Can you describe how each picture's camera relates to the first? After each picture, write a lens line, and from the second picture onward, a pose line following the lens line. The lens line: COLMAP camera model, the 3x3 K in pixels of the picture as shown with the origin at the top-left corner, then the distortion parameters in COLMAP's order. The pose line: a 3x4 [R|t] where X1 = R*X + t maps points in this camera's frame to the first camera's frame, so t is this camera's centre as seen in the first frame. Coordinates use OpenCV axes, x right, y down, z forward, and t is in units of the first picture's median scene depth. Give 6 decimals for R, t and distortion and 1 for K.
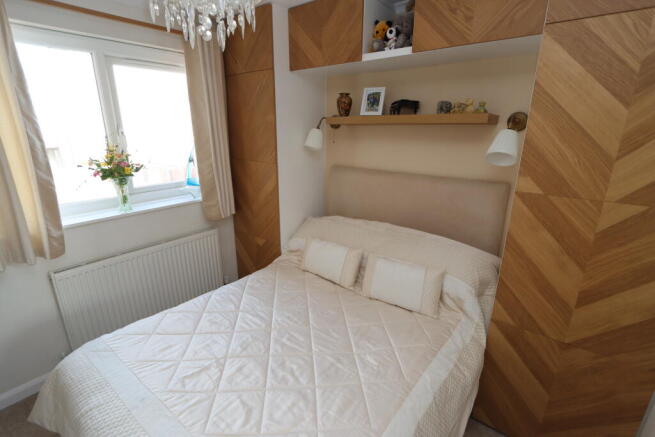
lens RADIAL K [[304.7, 0, 327.9], [0, 304.7, 219.1], [0, 0, 1]] dist [-0.021399, 0.000066]
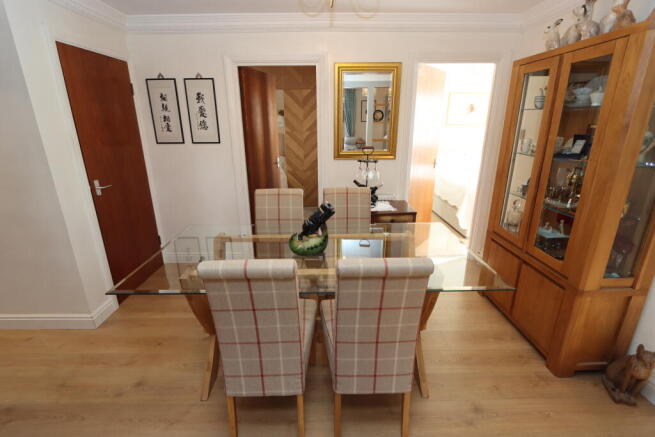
lens RADIAL K [[304.7, 0, 326.5], [0, 304.7, 218.1], [0, 0, 1]] dist [-0.021399, 0.000066]
pose [[0.762764, -0.199822, 0.615030, -1.547326], [0.187793, 0.978522, 0.085018, 0.743274], [-0.618809, 0.050650, 0.783907, -2.252004]]
